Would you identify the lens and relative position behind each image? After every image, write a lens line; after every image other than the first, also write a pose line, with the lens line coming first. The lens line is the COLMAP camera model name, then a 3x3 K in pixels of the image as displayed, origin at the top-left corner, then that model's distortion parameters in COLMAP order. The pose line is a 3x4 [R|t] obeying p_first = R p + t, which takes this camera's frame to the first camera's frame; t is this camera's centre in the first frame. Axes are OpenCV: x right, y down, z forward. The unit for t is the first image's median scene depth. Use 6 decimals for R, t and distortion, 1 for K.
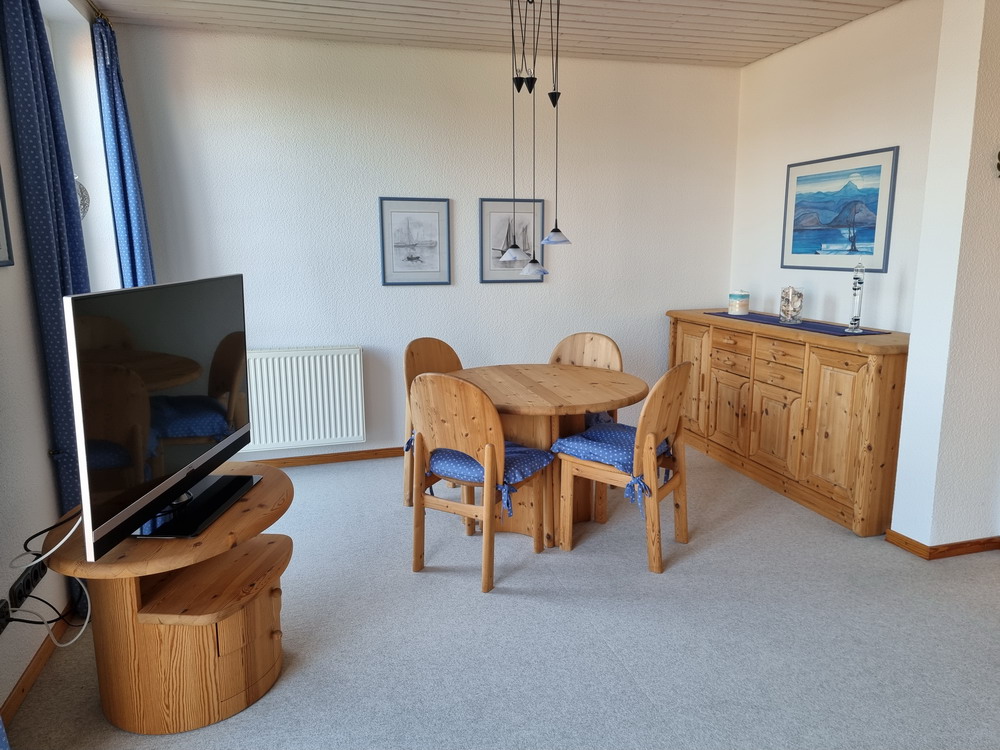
lens RADIAL K [[696.9, 0, 499.3], [0, 696.9, 372.5], [0, 0, 1]] dist [0.065400, -0.010749]
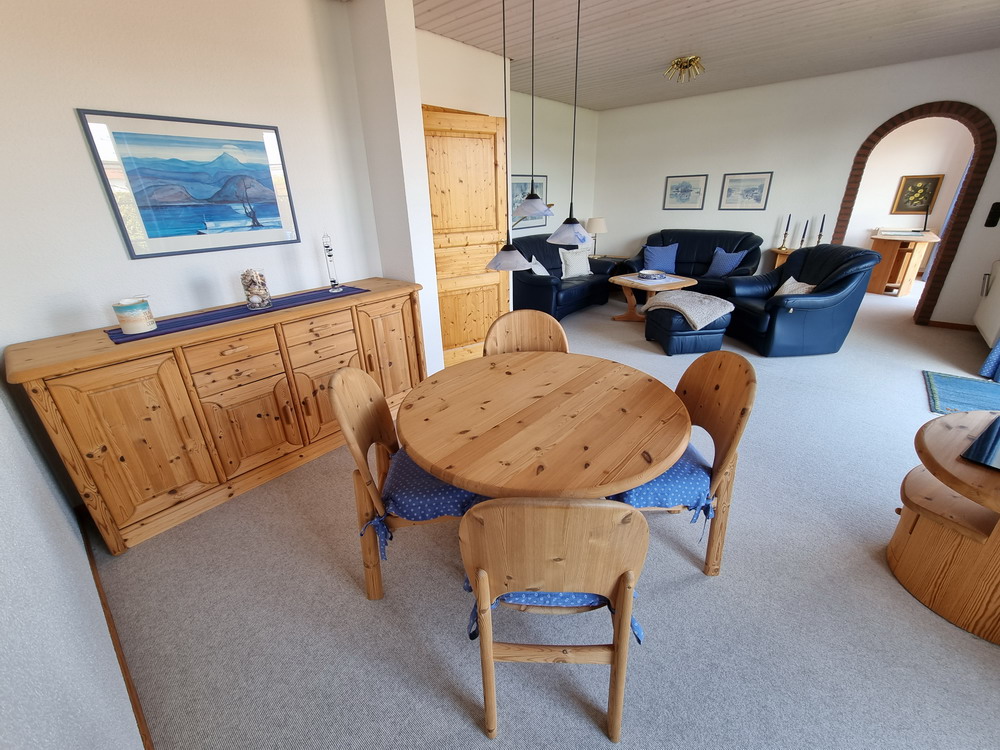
lens RADIAL K [[409.4, 0, 499.8], [0, 409.4, 364.4], [0, 0, 1]] dist [-0.000920, 0.001521]
pose [[-0.553268, -0.299451, 0.777318, -0.226714], [0.184646, 0.865851, 0.464981, -0.207197], [-0.812281, 0.400788, -0.423756, 1.033530]]
